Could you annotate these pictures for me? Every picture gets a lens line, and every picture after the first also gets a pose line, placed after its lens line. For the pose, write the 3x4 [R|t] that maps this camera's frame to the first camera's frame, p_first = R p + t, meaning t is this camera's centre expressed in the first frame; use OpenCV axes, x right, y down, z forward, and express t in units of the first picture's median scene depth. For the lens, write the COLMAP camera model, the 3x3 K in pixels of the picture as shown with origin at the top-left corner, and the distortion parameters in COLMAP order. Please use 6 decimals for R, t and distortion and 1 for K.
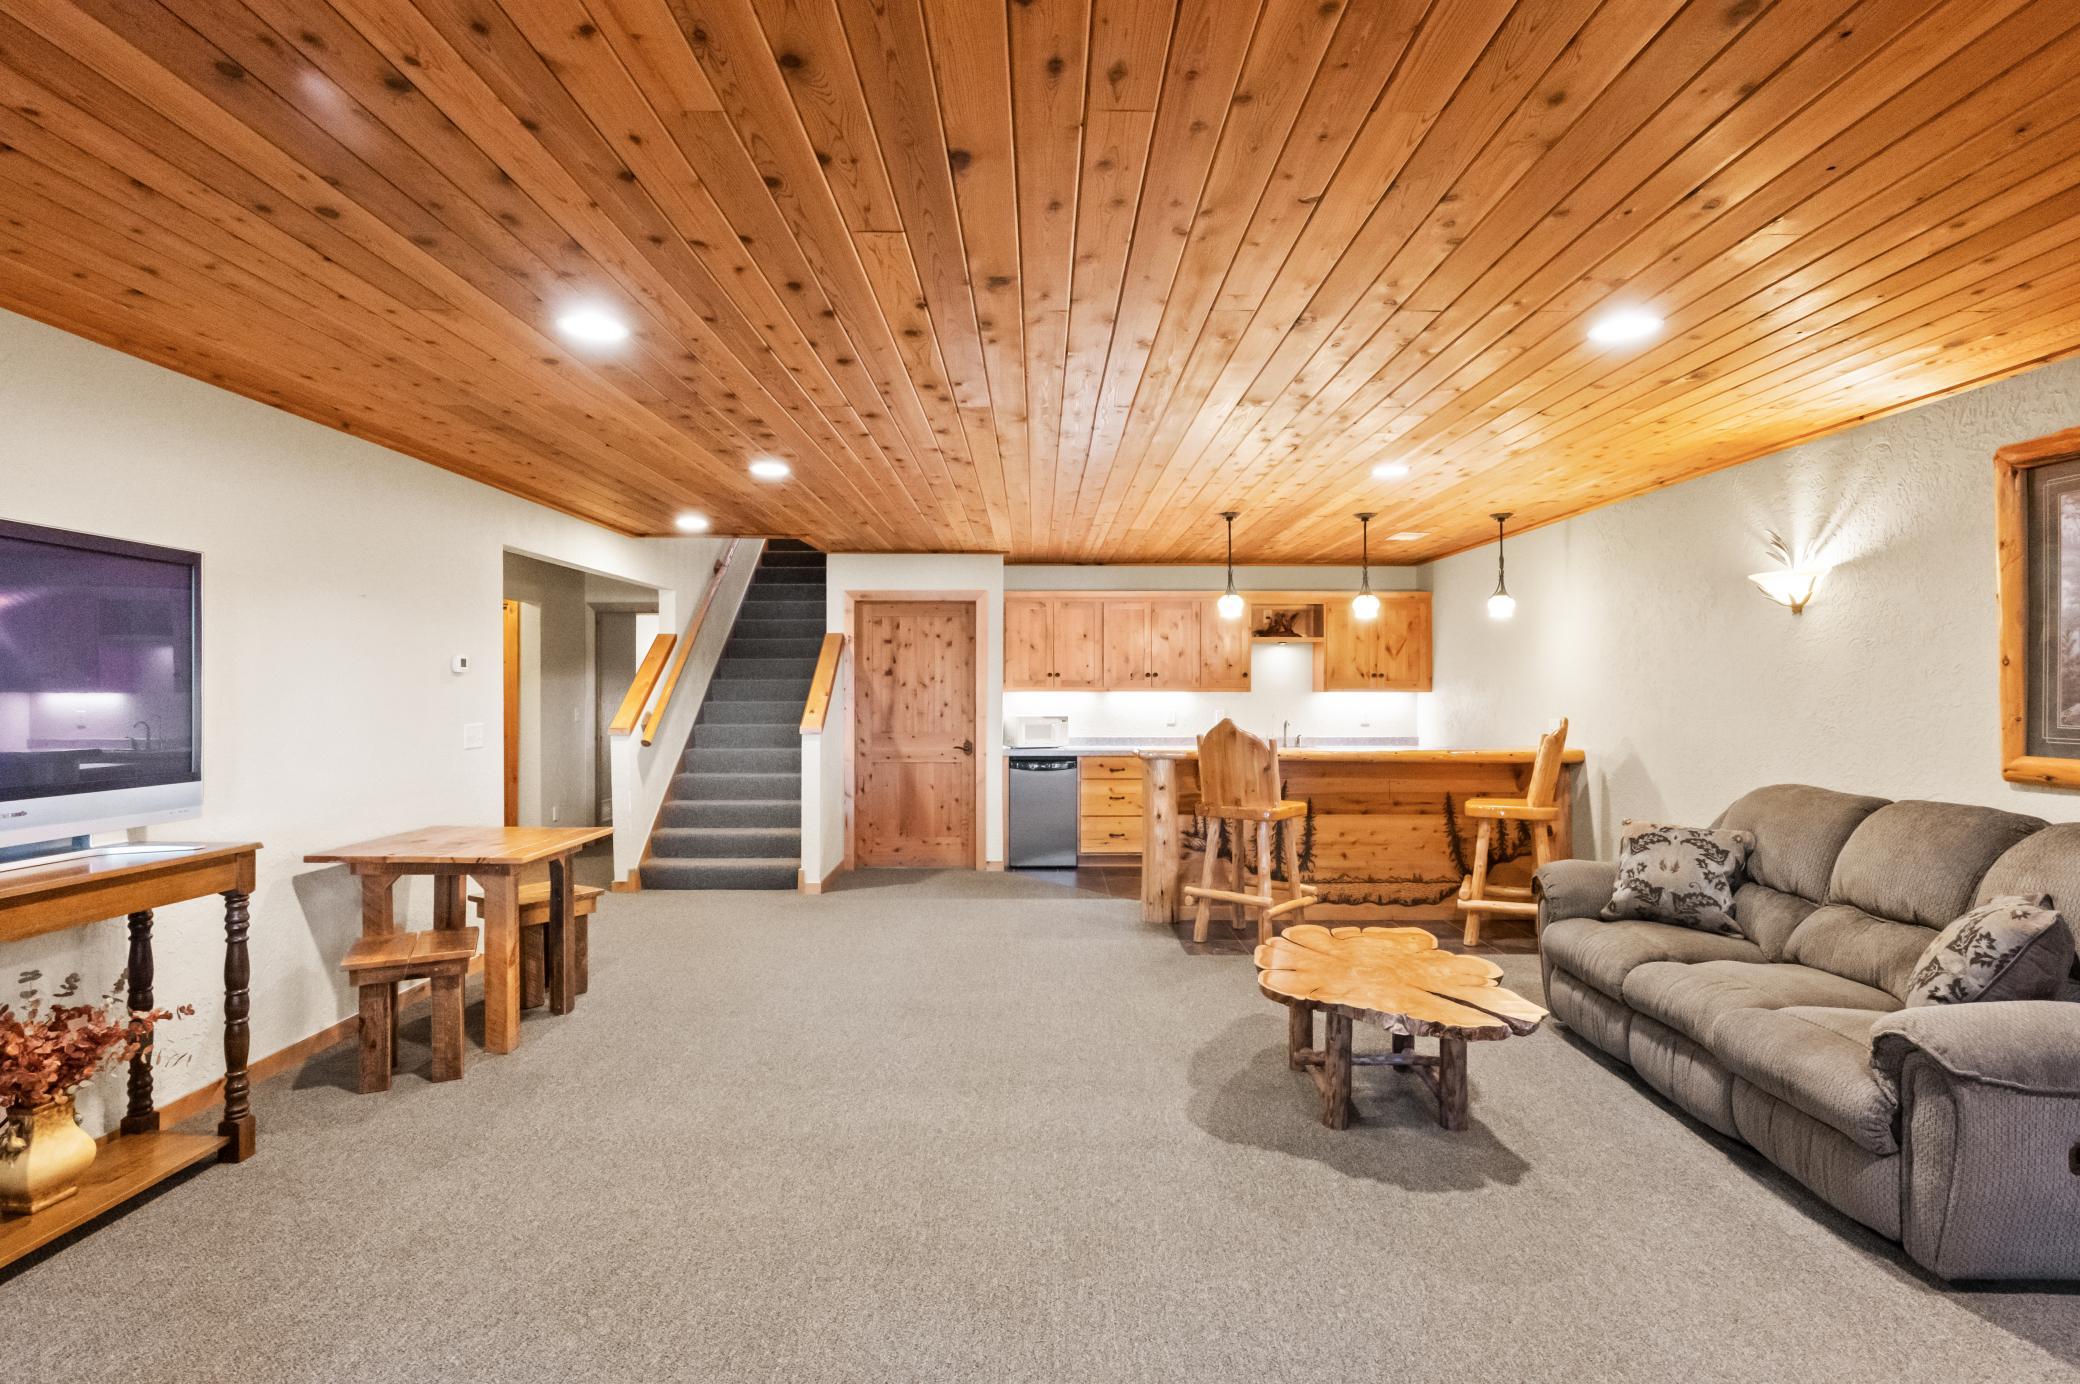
lens RADIAL K [[1032.8, 0, 1046.4], [0, 1032.8, 688.5], [0, 0, 1]] dist [-0.001324, 0.000700]
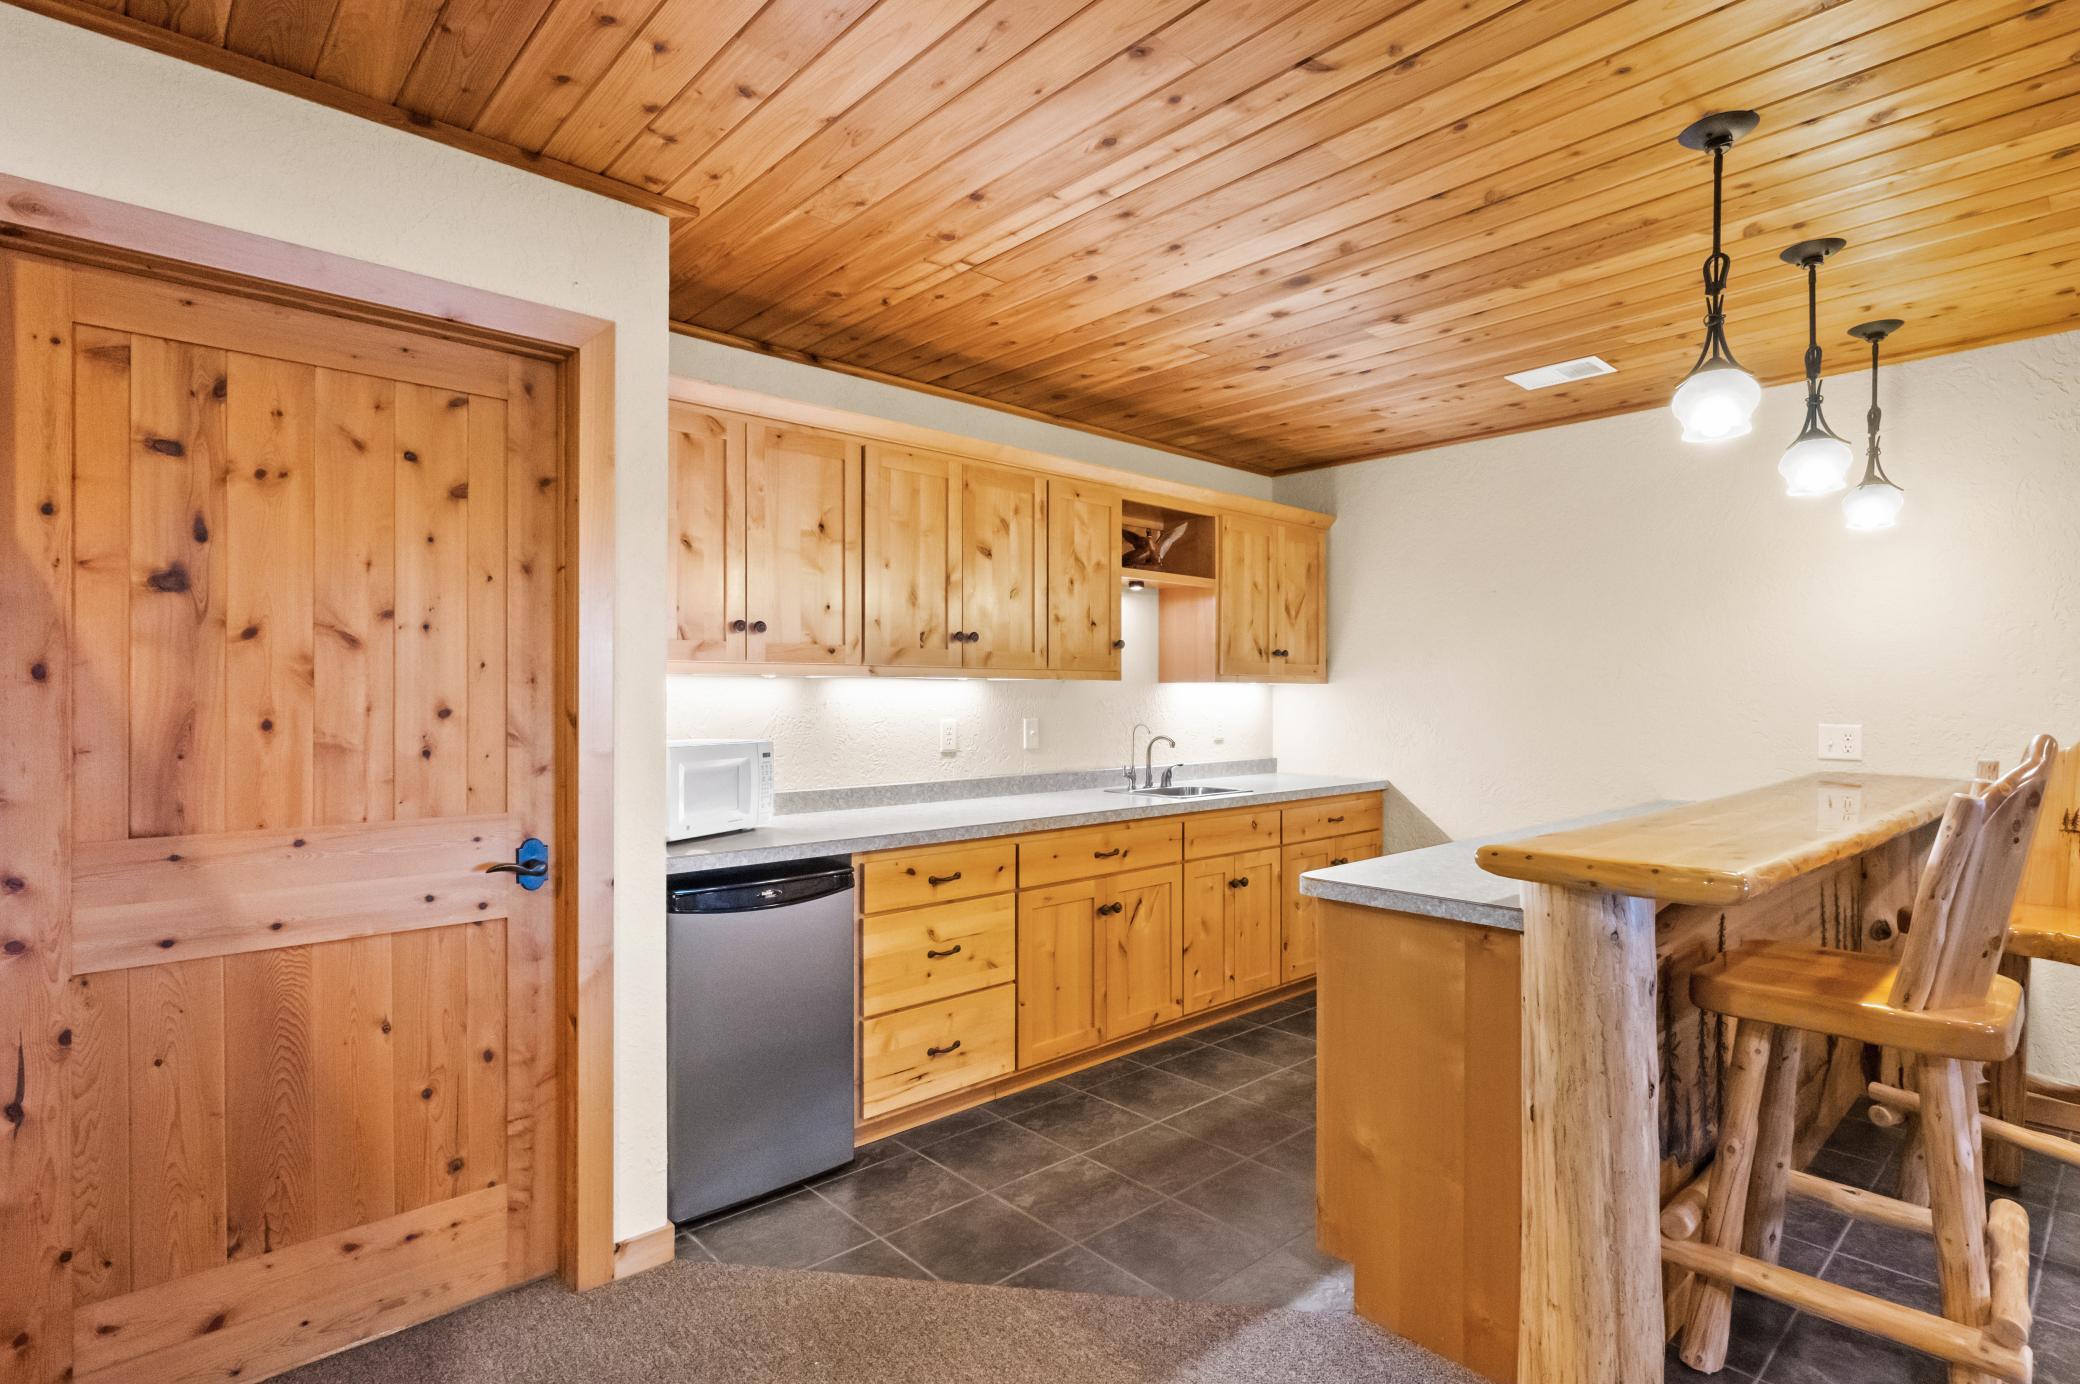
lens RADIAL K [[1032.8, 0, 1046.4], [0, 1032.8, 688.5], [0, 0, 1]] dist [-0.001324, 0.000700]
pose [[0.739739, 0.004765, 0.672877, -0.162744], [0.002264, 0.999952, -0.009570, 0.012042], [-0.672890, 0.008602, 0.739693, 0.690913]]
